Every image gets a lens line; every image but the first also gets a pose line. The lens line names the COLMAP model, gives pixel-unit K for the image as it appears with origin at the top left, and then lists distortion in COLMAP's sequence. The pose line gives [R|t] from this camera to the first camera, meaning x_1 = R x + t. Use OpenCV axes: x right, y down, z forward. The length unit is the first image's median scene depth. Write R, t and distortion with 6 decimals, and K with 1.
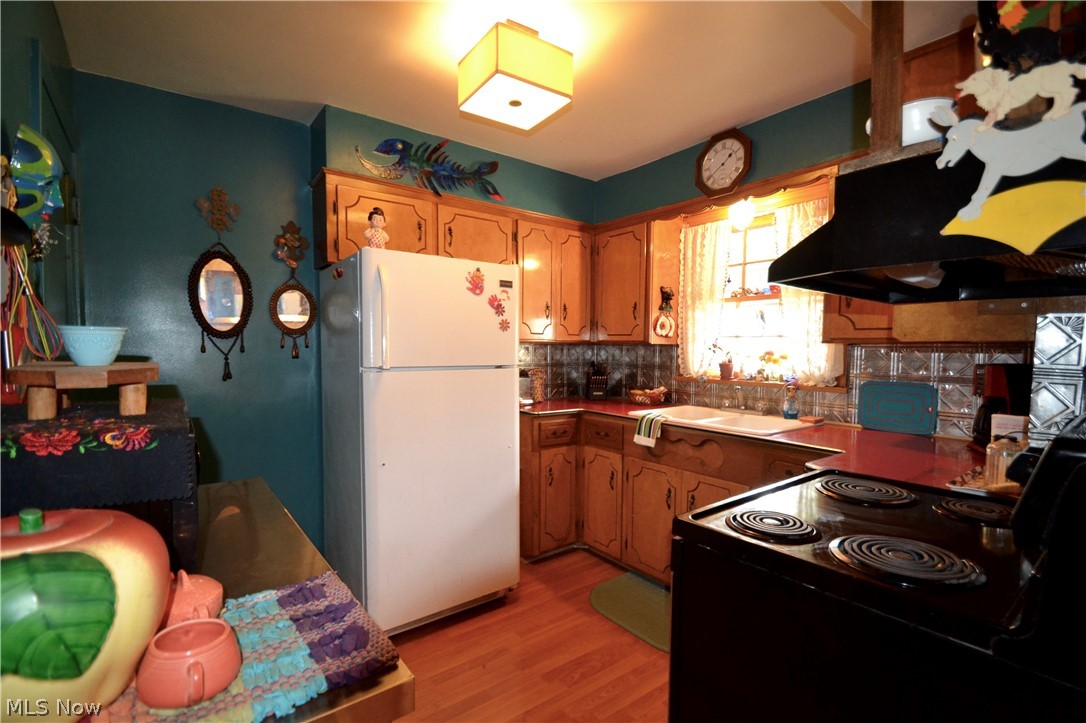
lens RADIAL K [[506.8, 0, 543.7], [0, 506.8, 366.8], [0, 0, 1]] dist [-0.001046, -0.000970]
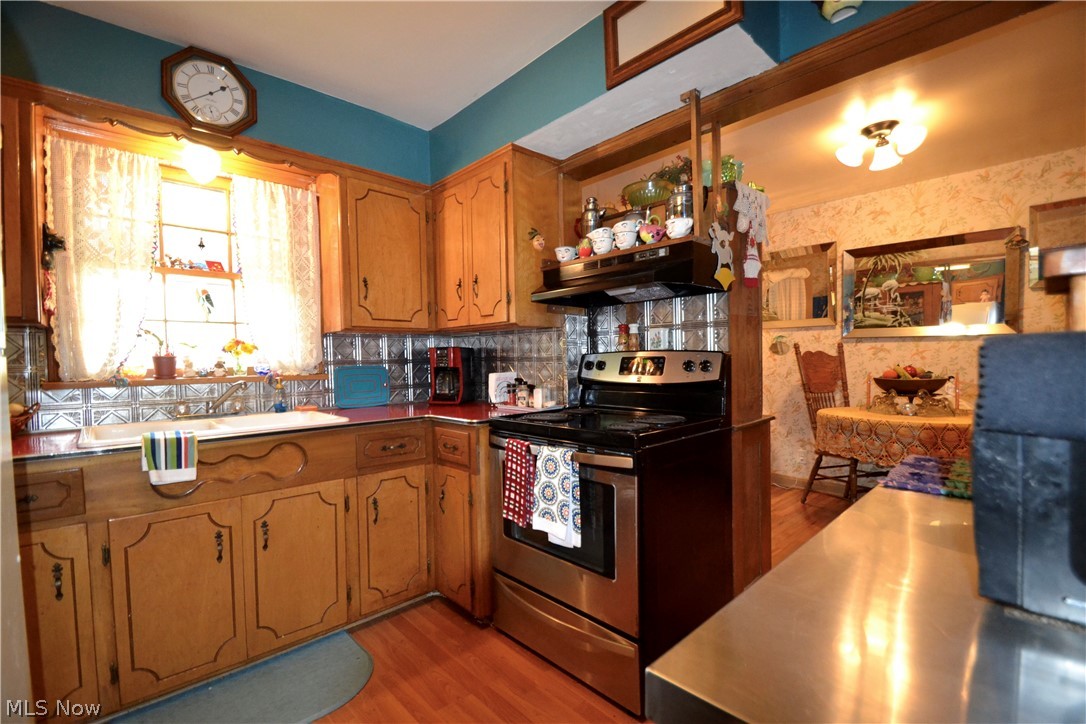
lens RADIAL K [[506.8, 0, 543.8], [0, 506.8, 362.6], [0, 0, 1]] dist [-0.001046, -0.000970]
pose [[-0.098666, -0.015425, 0.995001, -0.453265], [0.048717, 0.998606, 0.020312, 0.015759], [-0.993927, 0.050477, -0.097777, 0.580649]]
